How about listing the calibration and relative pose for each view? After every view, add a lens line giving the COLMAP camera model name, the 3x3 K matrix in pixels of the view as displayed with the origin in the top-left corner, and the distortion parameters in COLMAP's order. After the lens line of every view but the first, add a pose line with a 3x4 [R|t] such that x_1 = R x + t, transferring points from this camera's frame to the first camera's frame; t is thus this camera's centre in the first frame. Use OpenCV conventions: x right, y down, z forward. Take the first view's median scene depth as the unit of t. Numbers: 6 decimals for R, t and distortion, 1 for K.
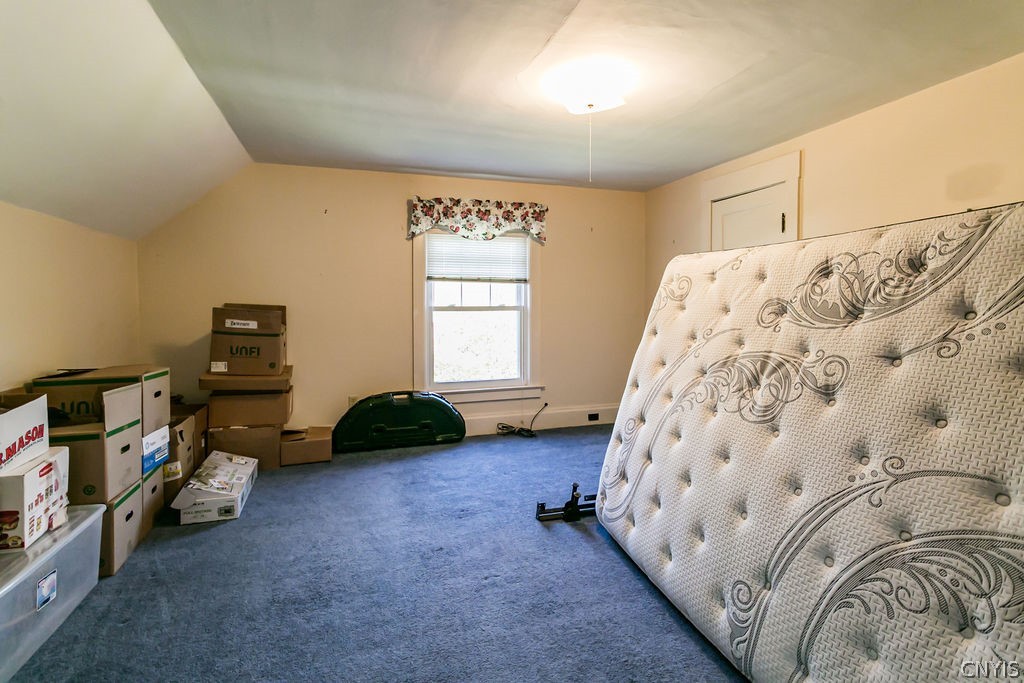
lens RADIAL K [[505.5, 0, 513.7], [0, 505.5, 336.8], [0, 0, 1]] dist [-0.000918, -0.000343]
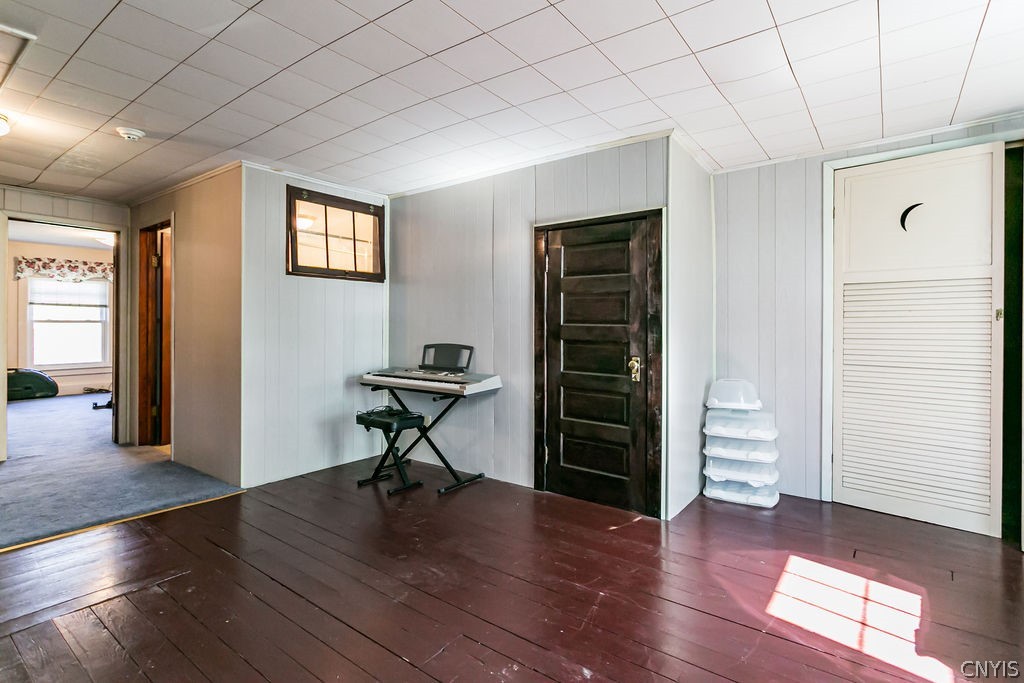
lens RADIAL K [[505.5, 0, 507.3], [0, 505.5, 335.2], [0, 0, 1]] dist [-0.000918, -0.000343]
pose [[0.823144, 0.002332, 0.567827, 0.186311], [0.015638, 0.999519, -0.026774, 0.060962], [-0.567617, 0.030919, 0.822712, -1.295314]]
